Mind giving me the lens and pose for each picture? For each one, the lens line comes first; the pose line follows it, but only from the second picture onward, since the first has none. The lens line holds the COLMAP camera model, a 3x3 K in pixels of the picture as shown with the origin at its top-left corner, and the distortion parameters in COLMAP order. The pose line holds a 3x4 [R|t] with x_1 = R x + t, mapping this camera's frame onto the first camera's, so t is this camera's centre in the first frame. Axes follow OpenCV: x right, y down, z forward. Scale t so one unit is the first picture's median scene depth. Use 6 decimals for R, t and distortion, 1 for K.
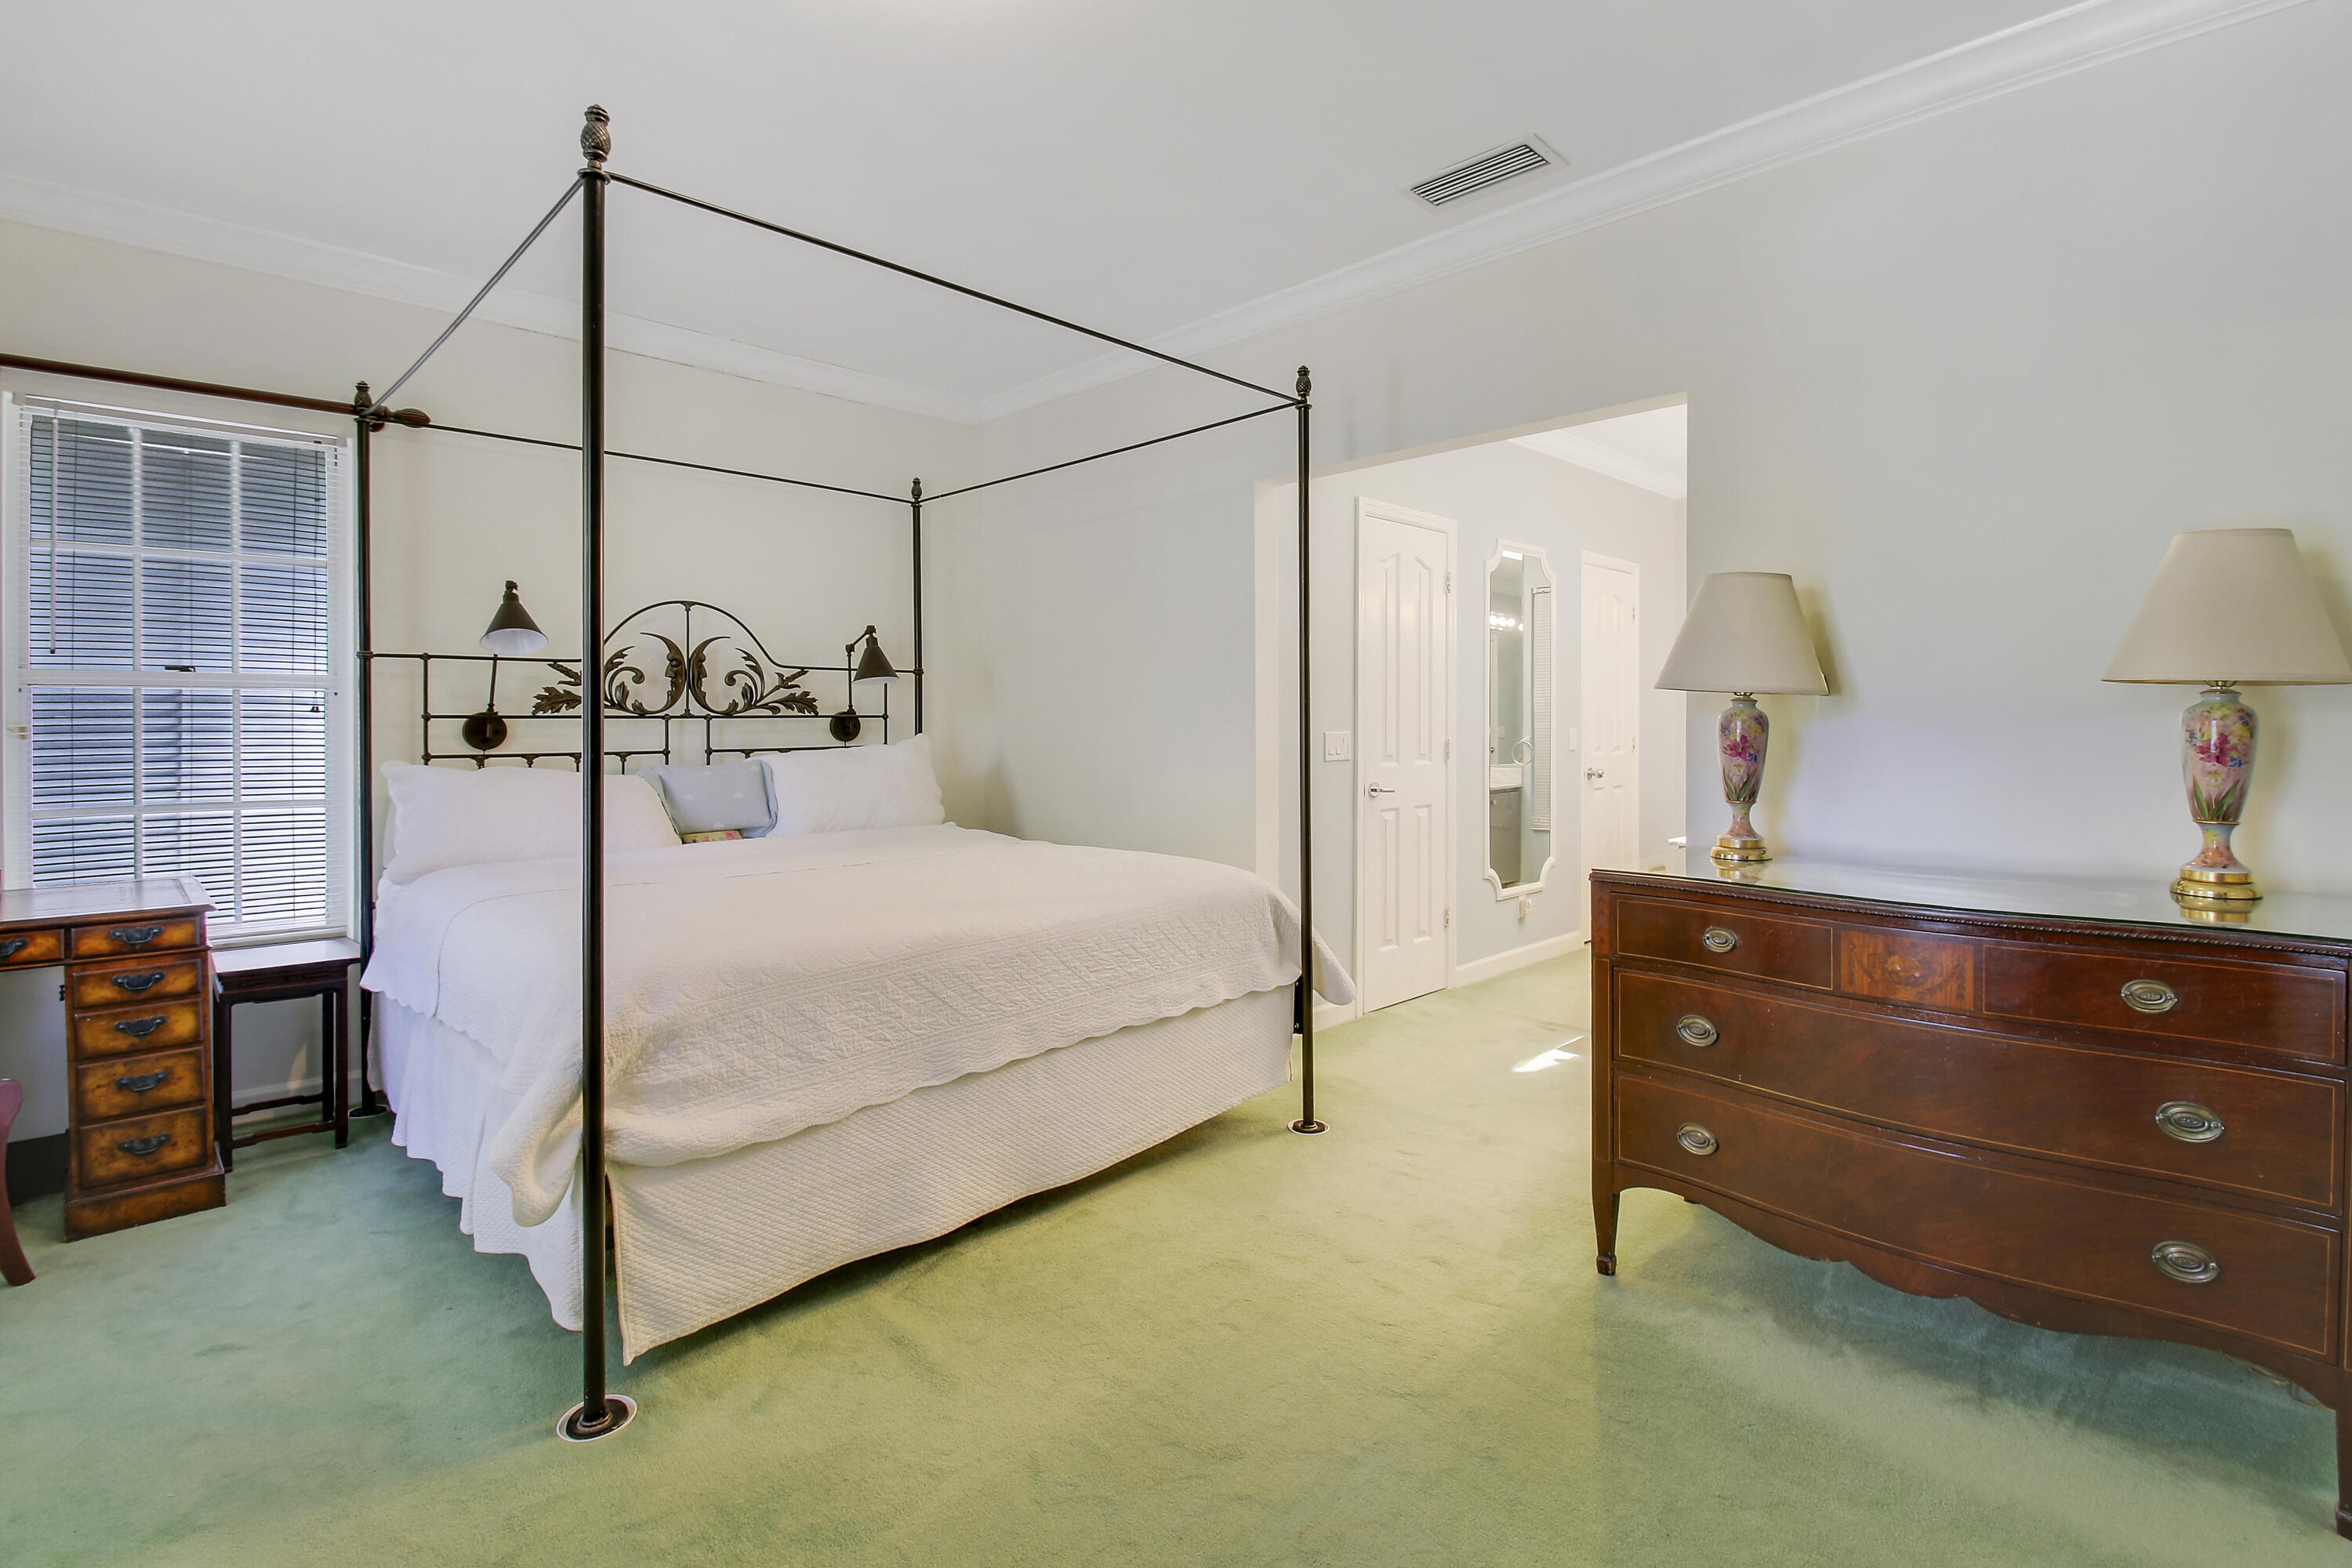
lens RADIAL K [[1104.3, 0, 1214.5], [0, 1104.3, 726.2], [0, 0, 1]] dist [-0.003650, -0.000408]
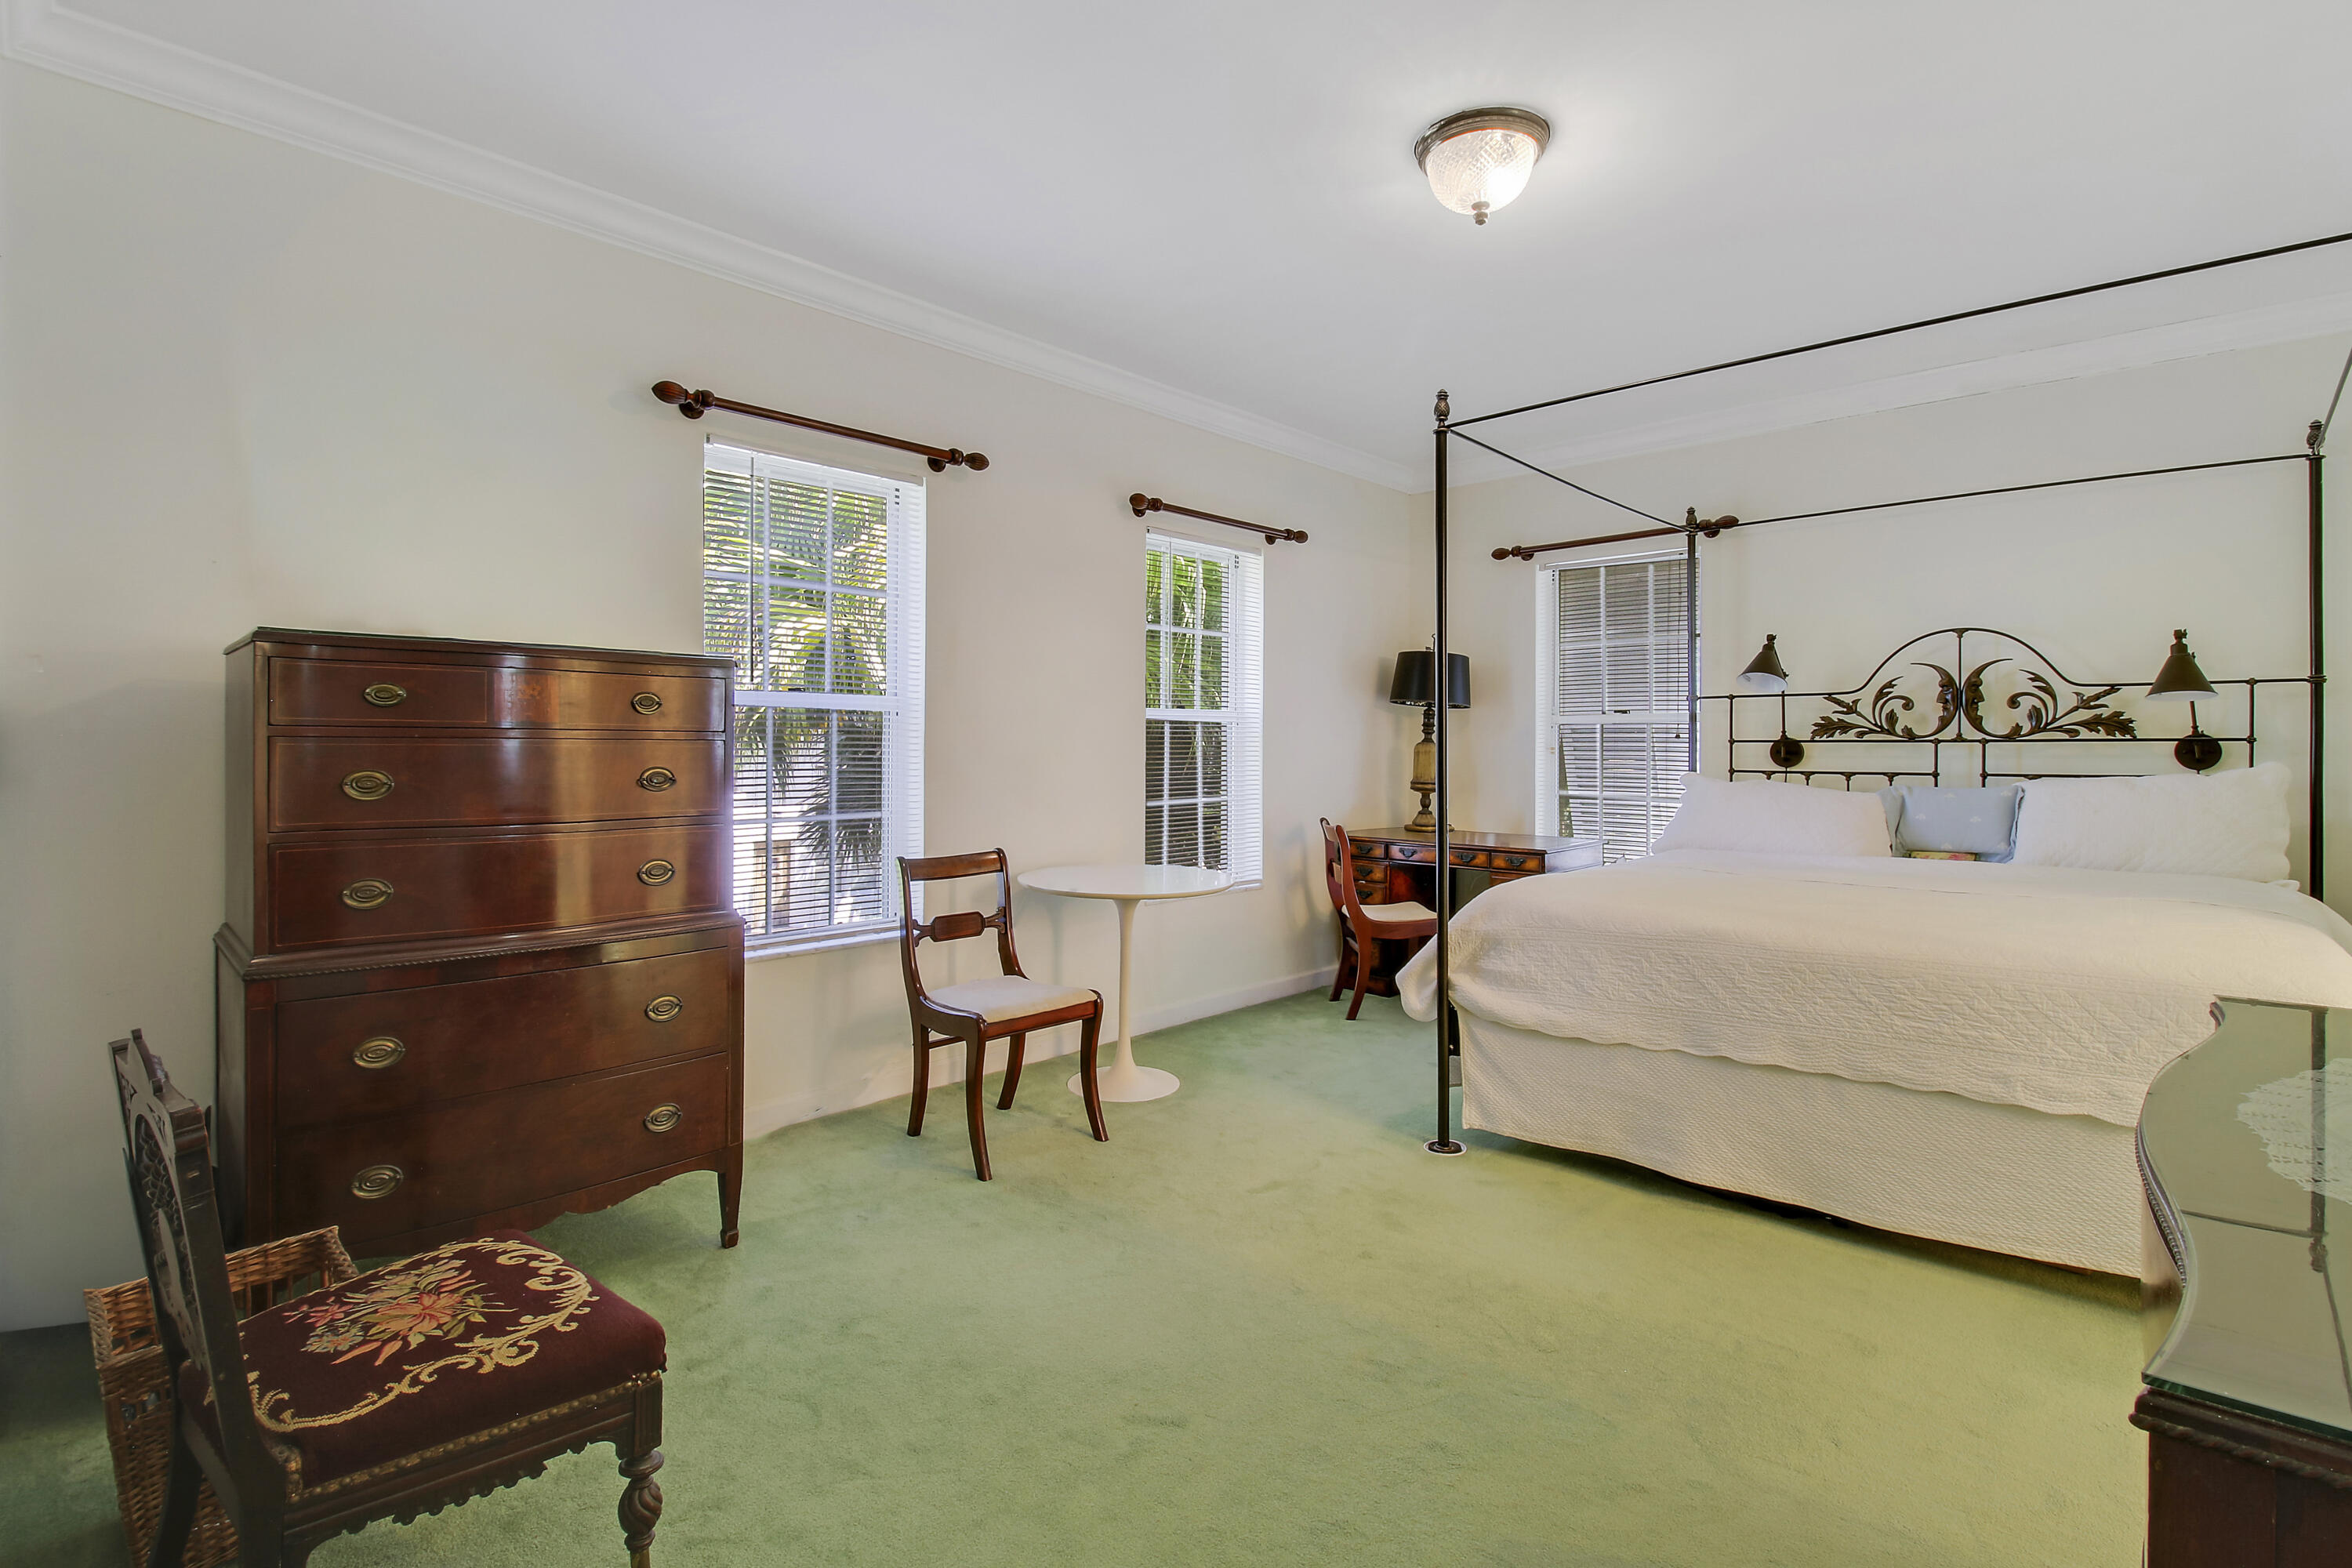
lens RADIAL K [[1104.3, 0, 1176.3], [0, 1104.3, 765.3], [0, 0, 1]] dist [-0.003650, -0.000408]
pose [[0.019599, 0.020366, -0.999600, 0.542801], [-0.005689, 0.999779, 0.020258, -0.002242], [0.999792, 0.005290, 0.019710, 0.252632]]
